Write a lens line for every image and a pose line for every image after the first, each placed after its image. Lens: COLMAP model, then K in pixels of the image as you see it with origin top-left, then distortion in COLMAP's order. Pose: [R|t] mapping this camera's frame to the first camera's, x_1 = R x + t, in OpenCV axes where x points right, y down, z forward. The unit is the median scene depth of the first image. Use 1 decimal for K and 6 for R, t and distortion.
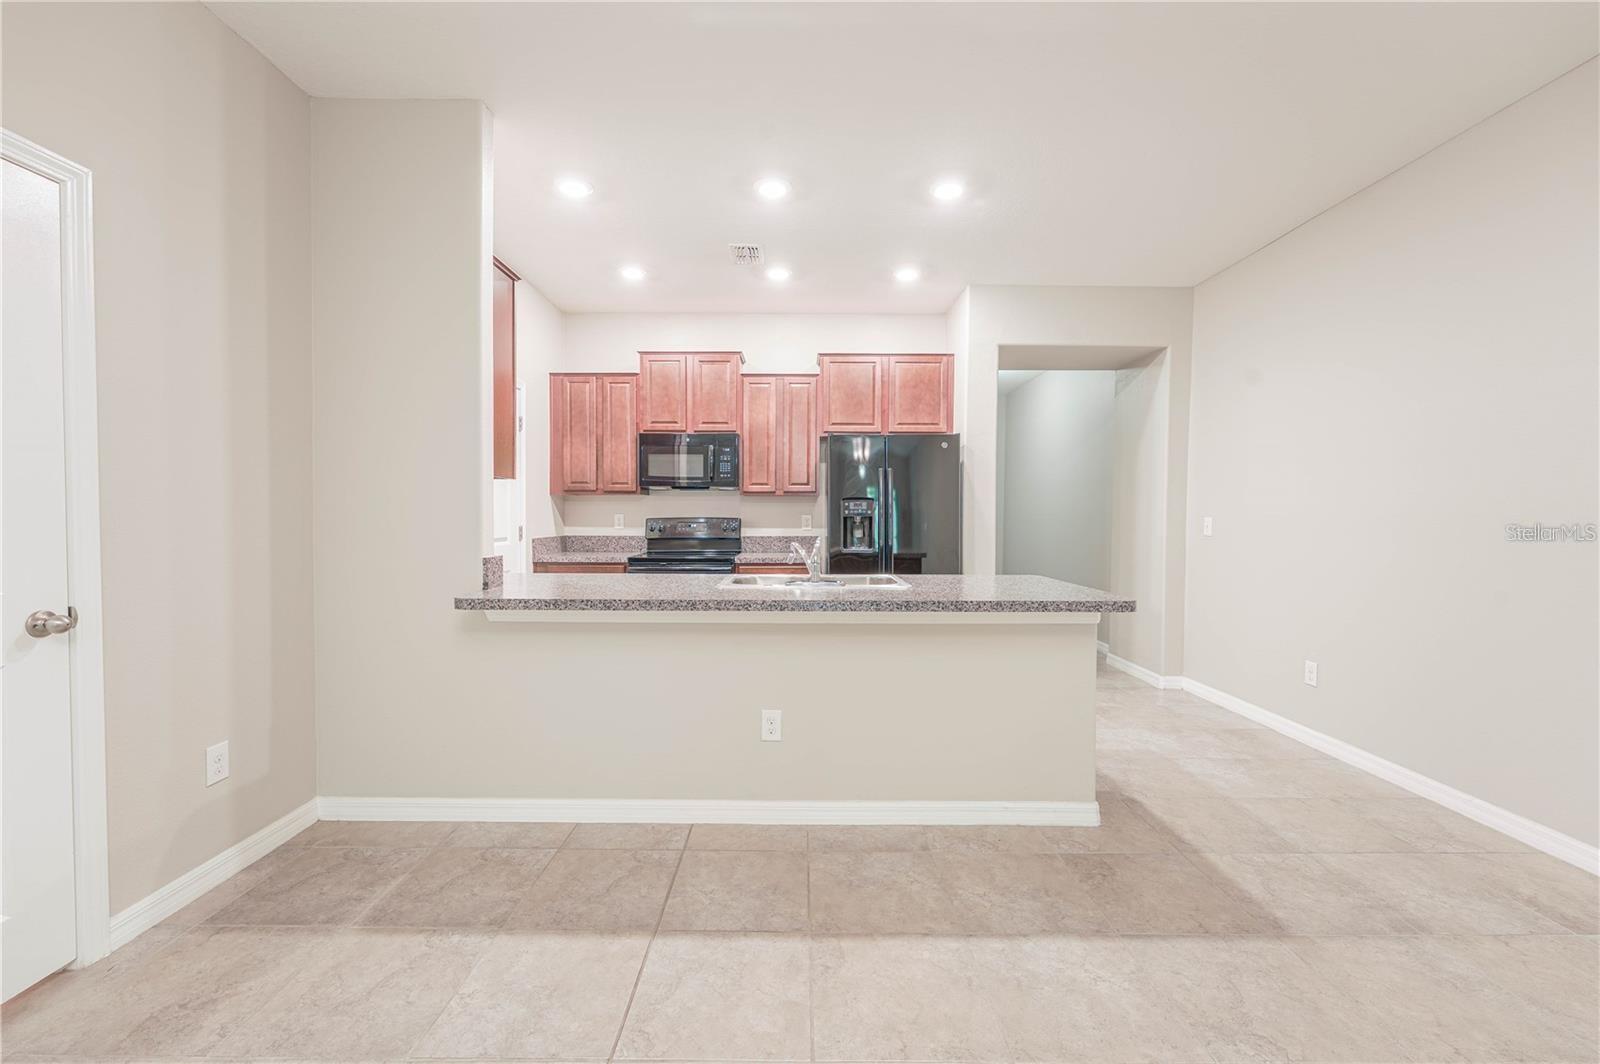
lens RADIAL K [[650.3, 0, 803.3], [0, 650.3, 525.8], [0, 0, 1]] dist [0.000756, 0.000089]
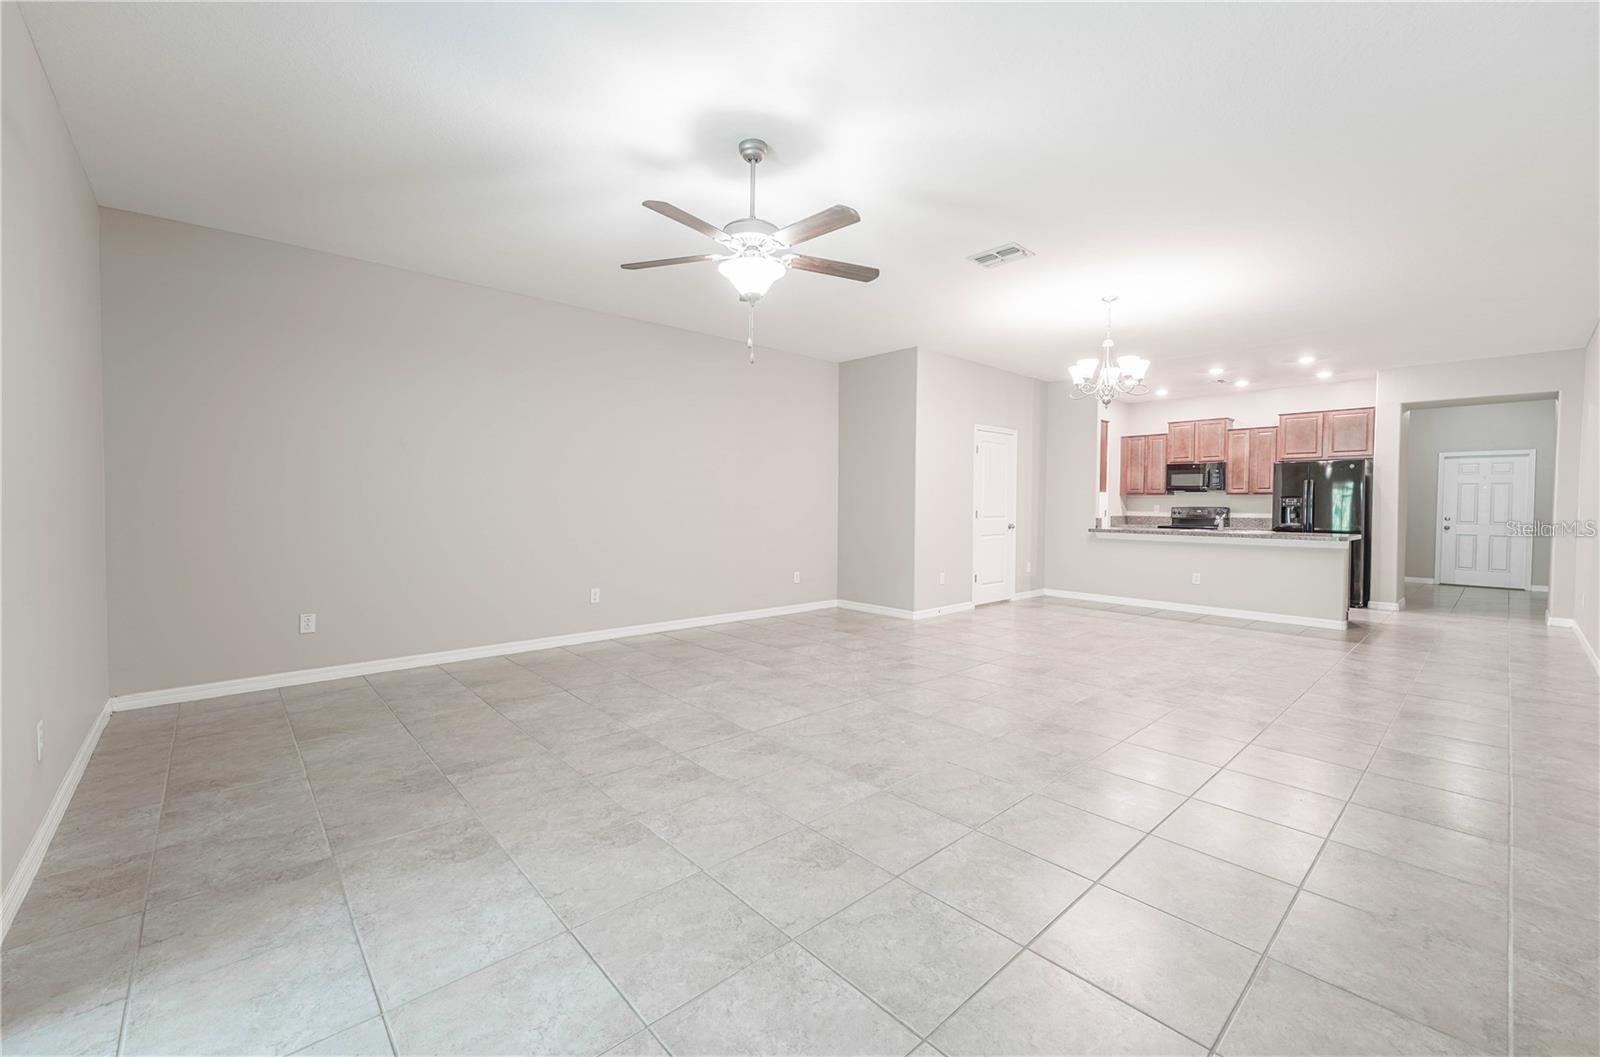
lens RADIAL K [[650.3, 0, 803.3], [0, 650.3, 522.3], [0, 0, 1]] dist [0.000756, 0.000089]
pose [[0.673031, 0.022571, -0.739269, 0.464610], [-0.015479, 0.999745, 0.016432, 0.018883], [0.739452, 0.000384, 0.673209, -1.135072]]
